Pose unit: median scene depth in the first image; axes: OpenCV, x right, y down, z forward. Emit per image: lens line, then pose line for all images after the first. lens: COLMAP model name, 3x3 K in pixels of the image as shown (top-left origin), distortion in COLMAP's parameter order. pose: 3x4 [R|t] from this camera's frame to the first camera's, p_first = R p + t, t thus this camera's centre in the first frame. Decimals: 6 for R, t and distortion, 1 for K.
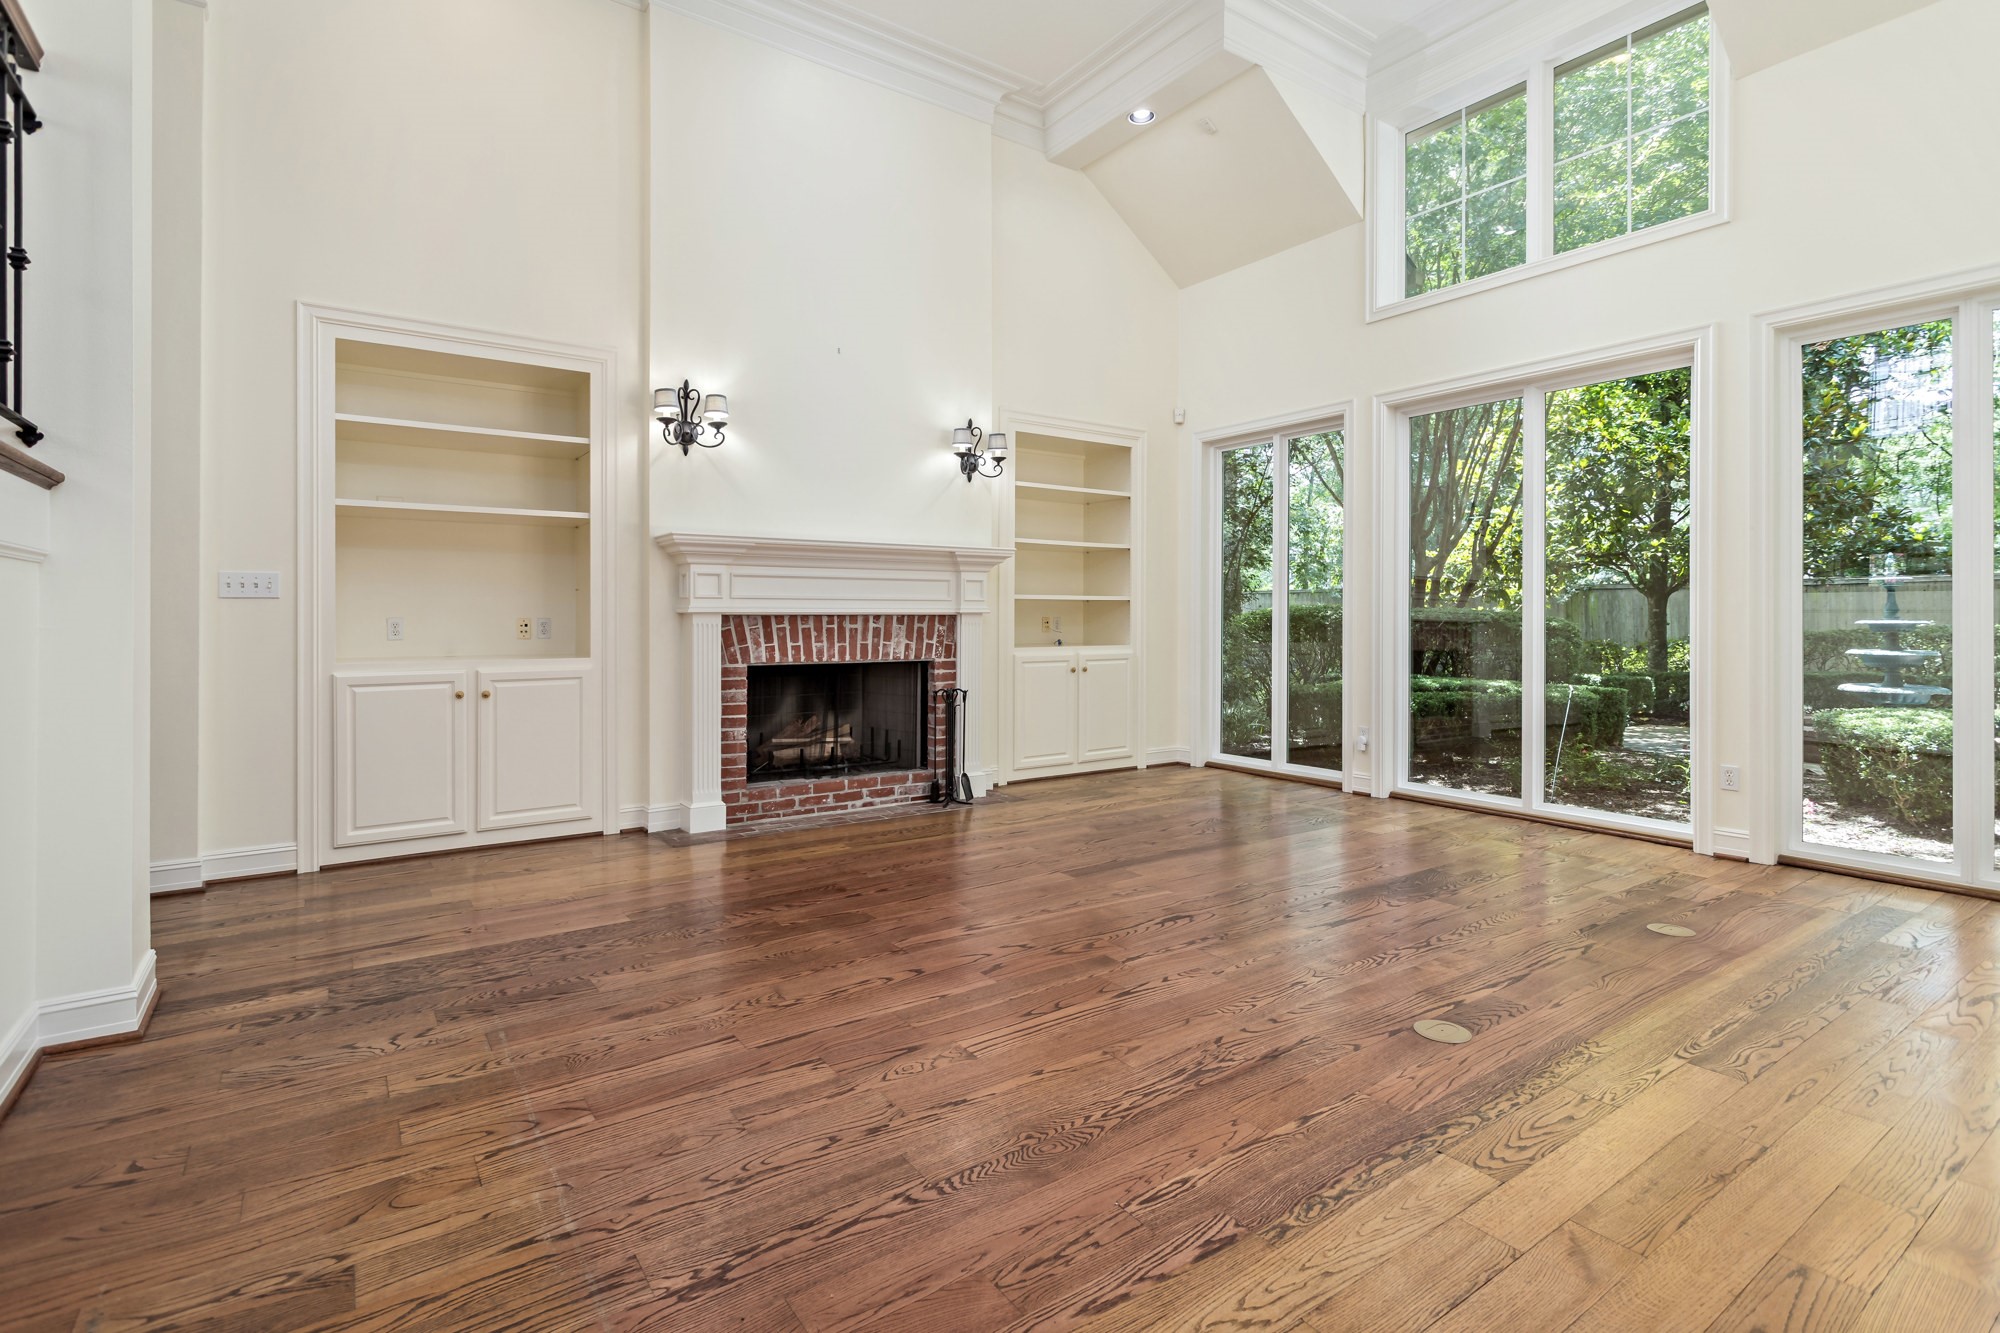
lens RADIAL K [[957.8, 0, 993.6], [0, 957.8, 618.4], [0, 0, 1]] dist [0.002072, 0.000337]
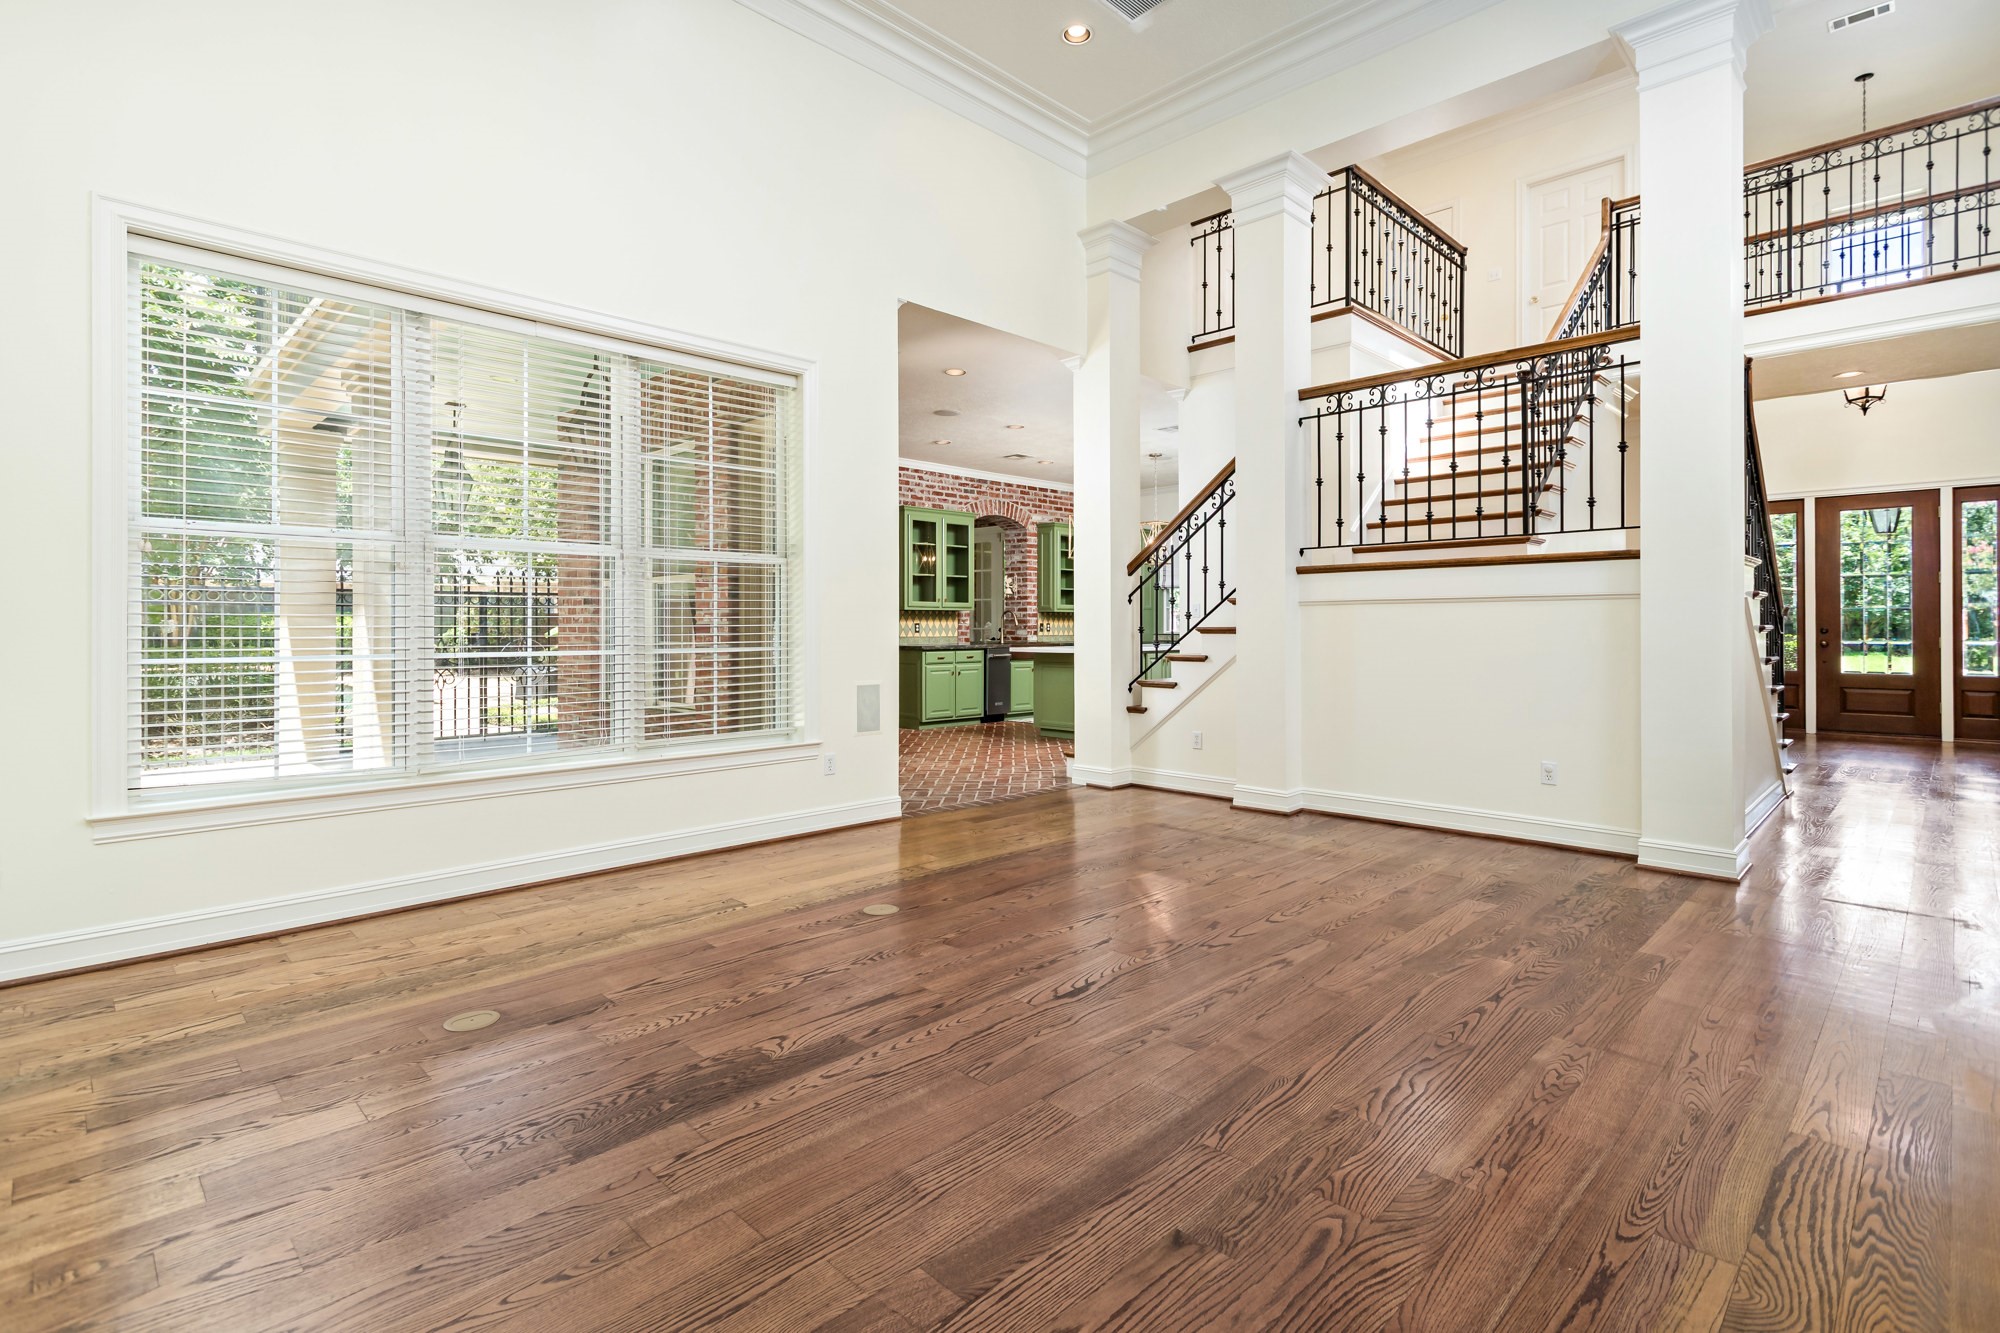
lens RADIAL K [[944.7, 0, 994.7], [0, 944.7, 625.3], [0, 0, 1]] dist [0.001809, 0.000620]
pose [[-0.984981, 0.001688, -0.172654, 0.261575], [0.001241, 0.999996, 0.002693, -0.004624], [0.172658, 0.002438, -0.984979, 1.176210]]
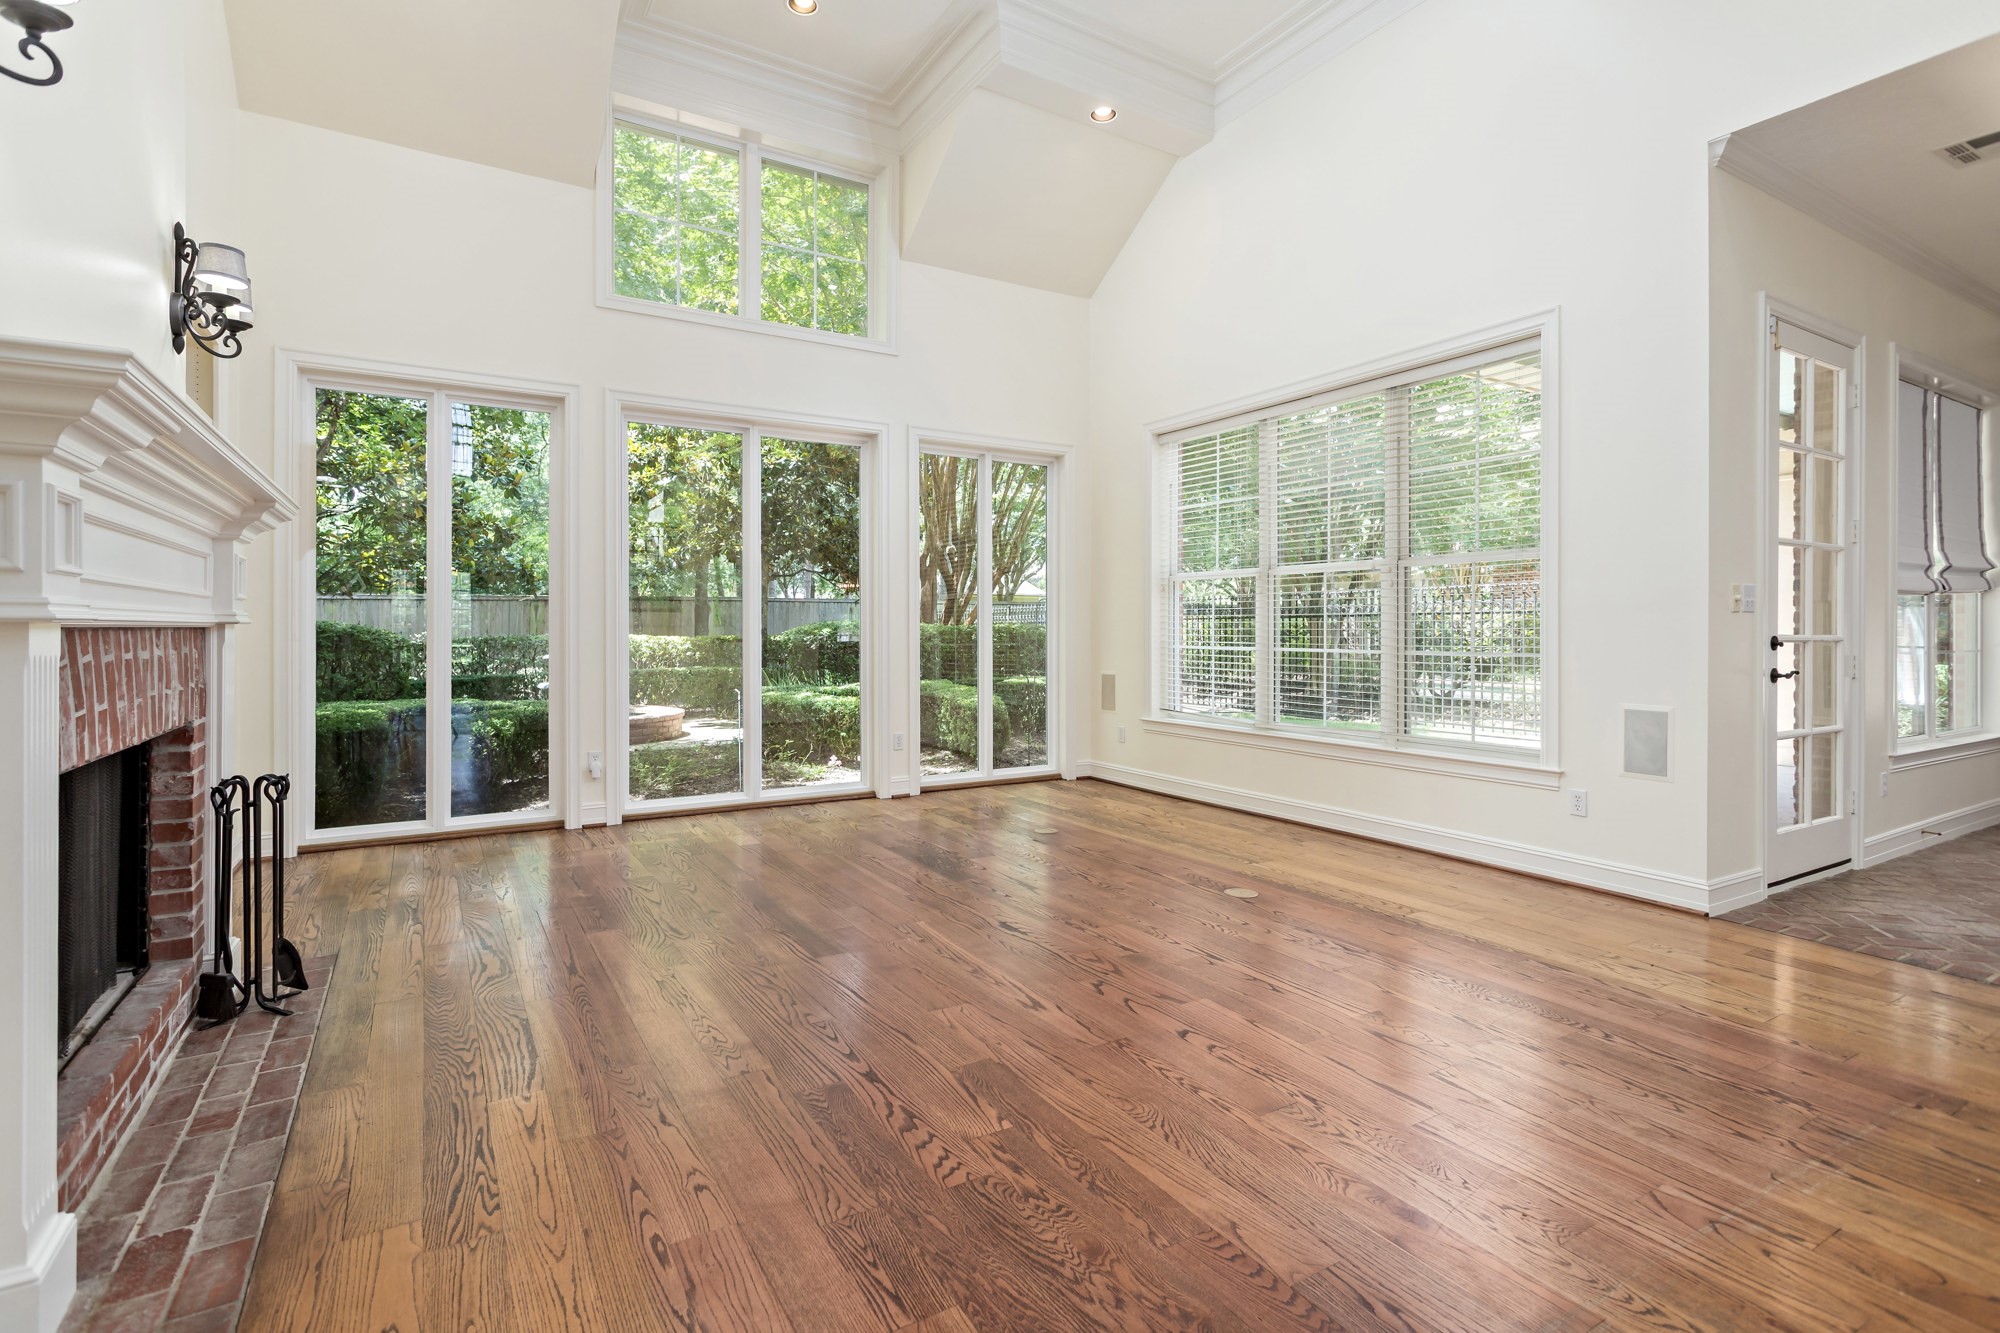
lens RADIAL K [[957.8, 0, 993.6], [0, 957.8, 618.4], [0, 0, 1]] dist [0.002072, 0.000337]
pose [[0.067910, 0.011155, 0.997629, -0.542384], [0.001287, 0.999936, -0.011269, -0.001628], [-0.997691, 0.002049, 0.067891, 0.620687]]
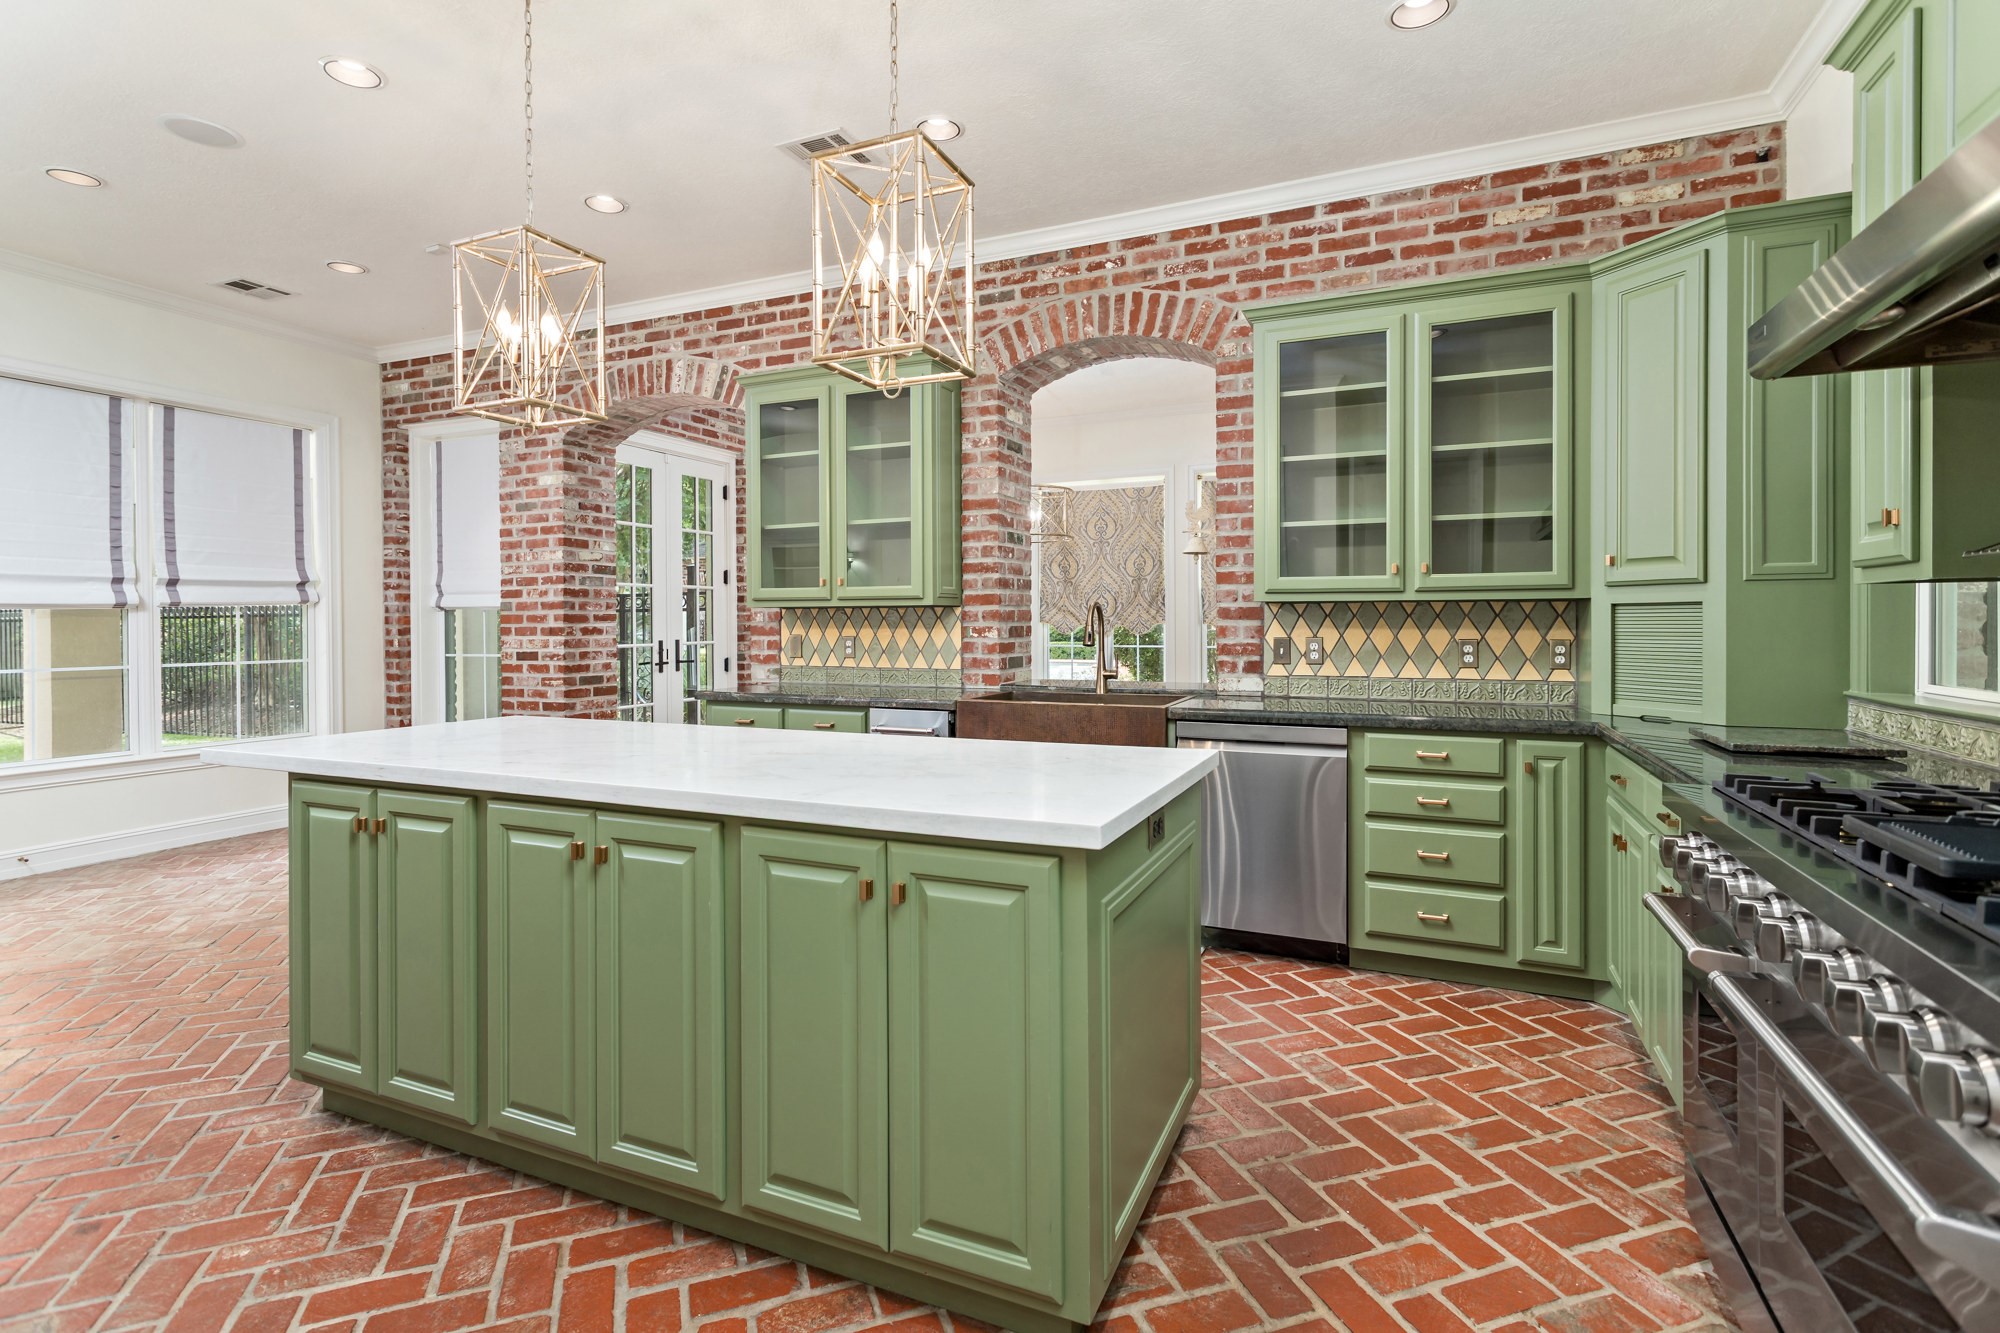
lens RADIAL K [[944.7, 0, 994.7], [0, 944.7, 625.3], [0, 0, 1]] dist [0.001809, 0.000620]
pose [[-0.522016, -0.004322, 0.852925, -0.759278], [0.006200, 0.999942, 0.008861, -0.020535], [-0.852913, 0.009914, -0.521959, -0.497719]]
